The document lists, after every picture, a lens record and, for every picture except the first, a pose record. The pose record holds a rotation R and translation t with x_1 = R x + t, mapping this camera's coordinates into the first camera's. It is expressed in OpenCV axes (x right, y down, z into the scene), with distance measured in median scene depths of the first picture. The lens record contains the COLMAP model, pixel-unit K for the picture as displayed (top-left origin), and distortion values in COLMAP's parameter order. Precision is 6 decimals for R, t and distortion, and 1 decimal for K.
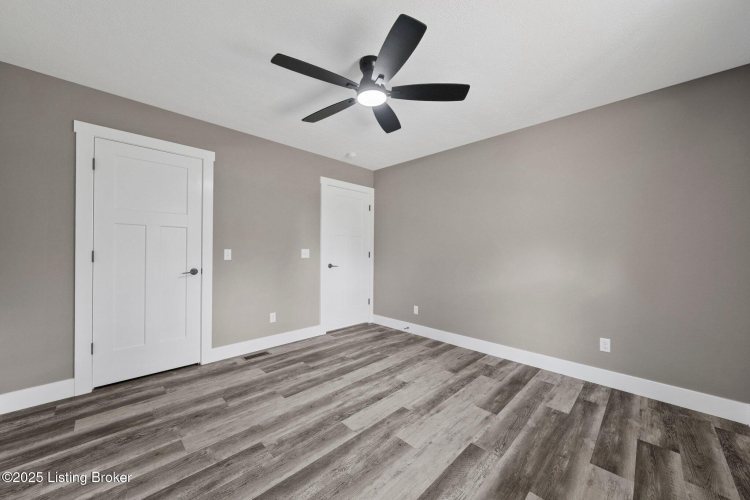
lens RADIAL K [[265.1, 0, 375.9], [0, 265.1, 251.2], [0, 0, 1]] dist [0.000581, 0.000056]
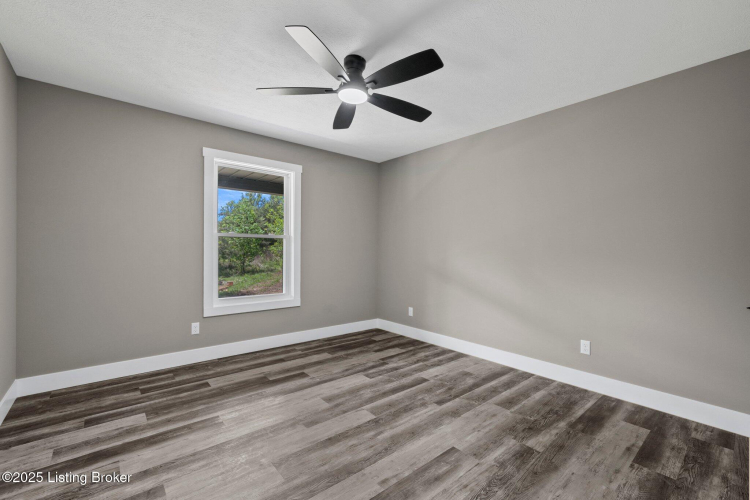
lens RADIAL K [[311.6, 0, 375.4], [0, 311.6, 251.3], [0, 0, 1]] dist [0.000046, 0.000002]
pose [[-0.996274, -0.019102, 0.084104, -0.207574], [-0.018851, 0.999815, 0.003781, -0.000251], [-0.084161, 0.002182, -0.996450, 2.122030]]
